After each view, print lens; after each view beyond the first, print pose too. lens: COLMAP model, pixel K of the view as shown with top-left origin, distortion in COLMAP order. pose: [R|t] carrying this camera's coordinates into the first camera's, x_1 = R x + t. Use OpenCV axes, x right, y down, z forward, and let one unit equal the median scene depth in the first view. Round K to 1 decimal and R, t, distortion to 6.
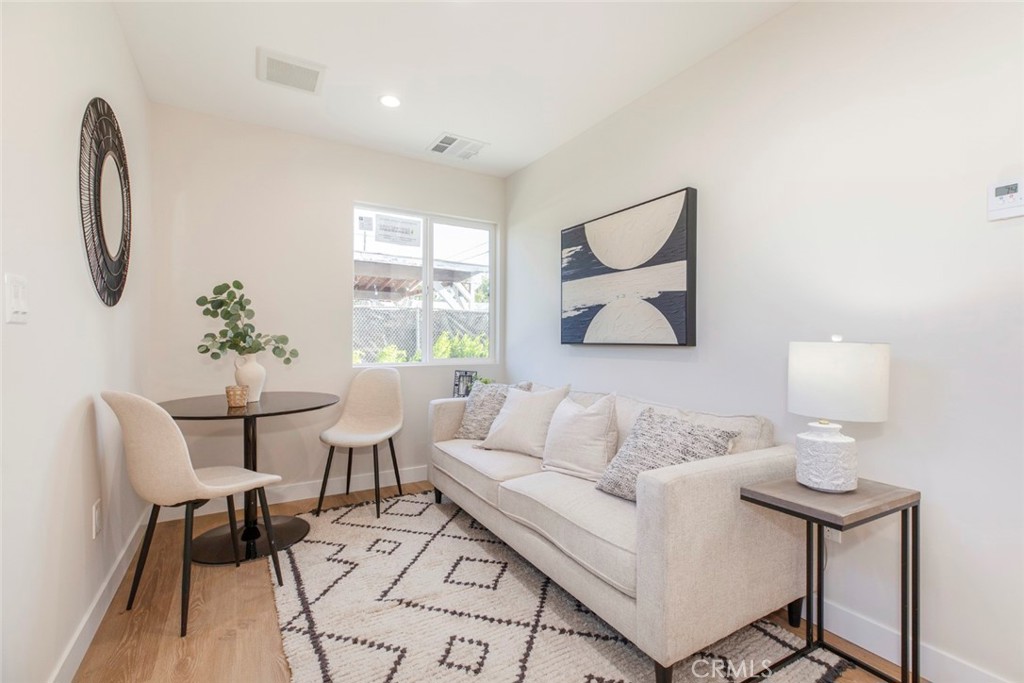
lens RADIAL K [[451.2, 0, 513.1], [0, 451.2, 347.9], [0, 0, 1]] dist [0.001502, 0.000132]
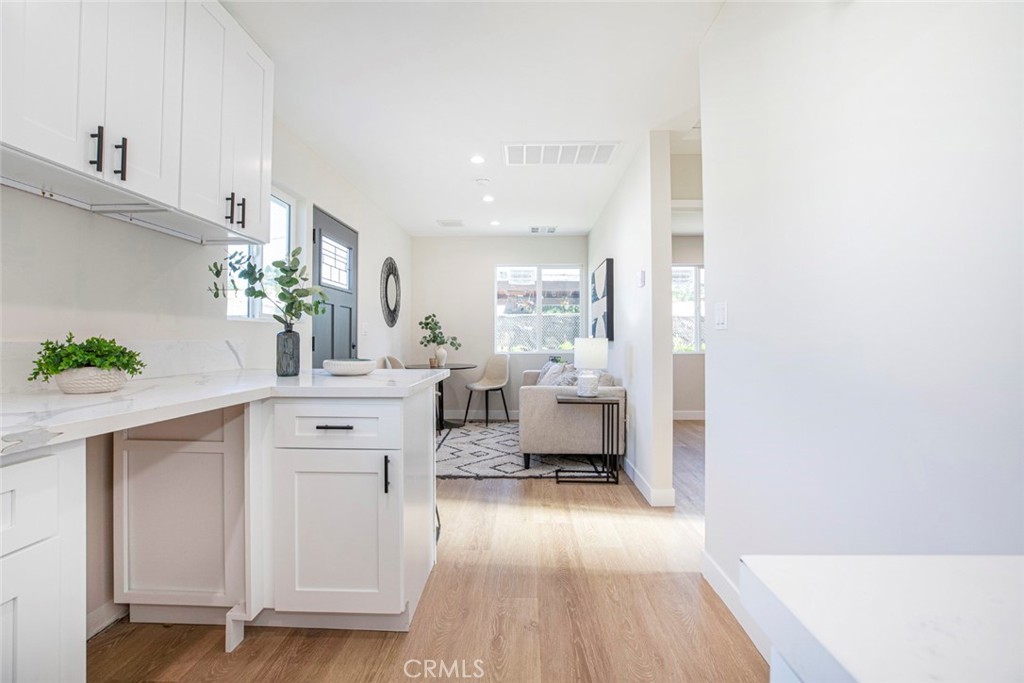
lens RADIAL K [[476.3, 0, 516.6], [0, 476.3, 343.7], [0, 0, 1]] dist [-0.016461, -0.000011]
pose [[0.850300, -0.001248, -0.526297, 1.066446], [-0.001590, 0.999987, -0.004941, 0.019460], [0.526296, 0.005038, 0.850287, -0.890069]]
